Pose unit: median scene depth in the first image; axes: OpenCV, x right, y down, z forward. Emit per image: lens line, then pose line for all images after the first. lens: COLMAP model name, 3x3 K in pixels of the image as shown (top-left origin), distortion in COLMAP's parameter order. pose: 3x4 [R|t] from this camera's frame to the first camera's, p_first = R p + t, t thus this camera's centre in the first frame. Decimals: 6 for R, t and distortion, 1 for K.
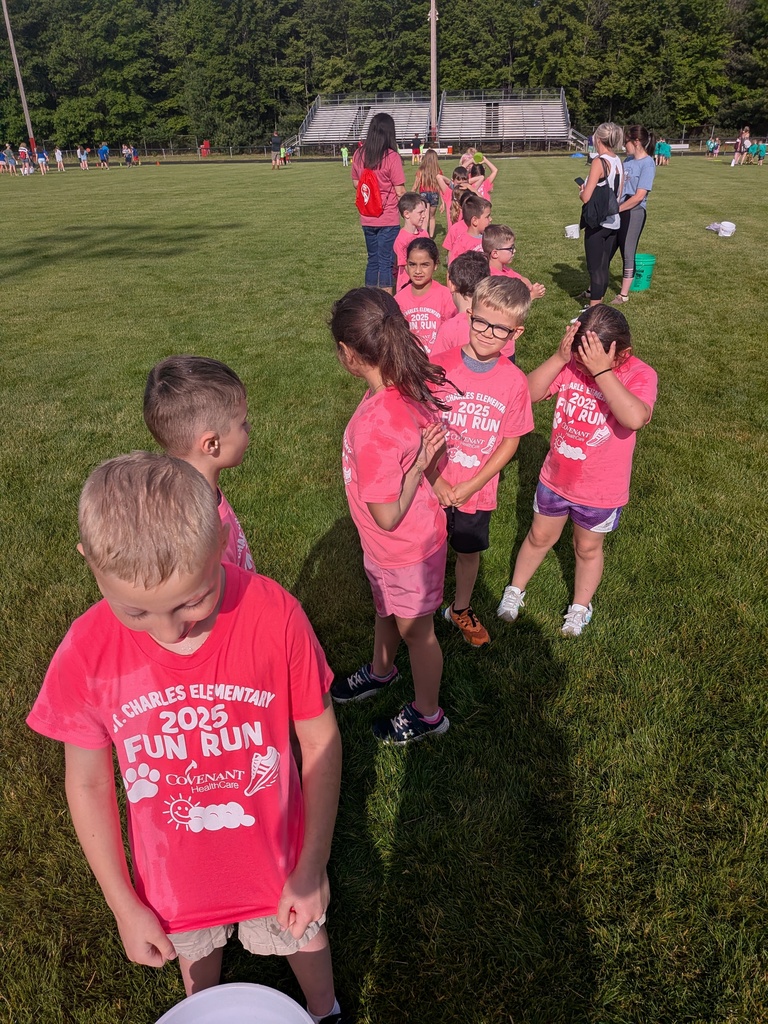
lens RADIAL K [[739.5, 0, 380.9], [0, 739.5, 490.0], [0, 0, 1]] dist [0.038331, -0.051115]
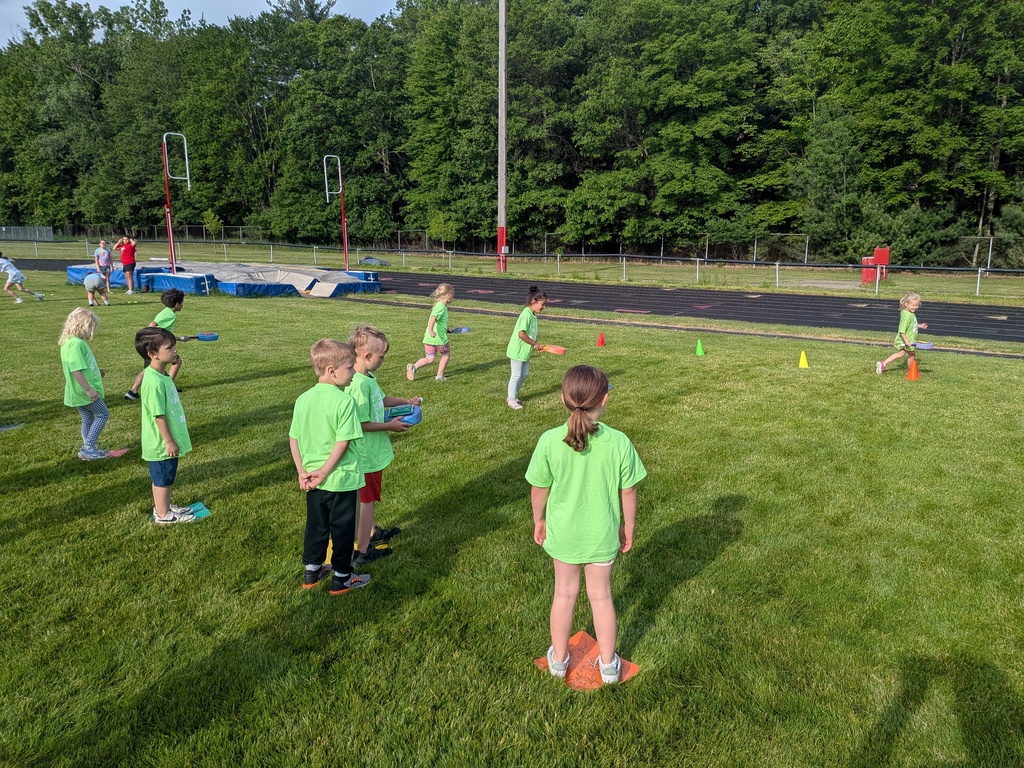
lens RADIAL K [[739.5, 0, 509.4], [0, 739.5, 379.7], [0, 0, 1]] dist [0.038331, -0.051115]
pose [[0.881856, 0.125632, -0.454474, -0.187176], [-0.234761, 0.952879, -0.192118, -0.233169], [0.408922, 0.276113, 0.869796, 0.495995]]
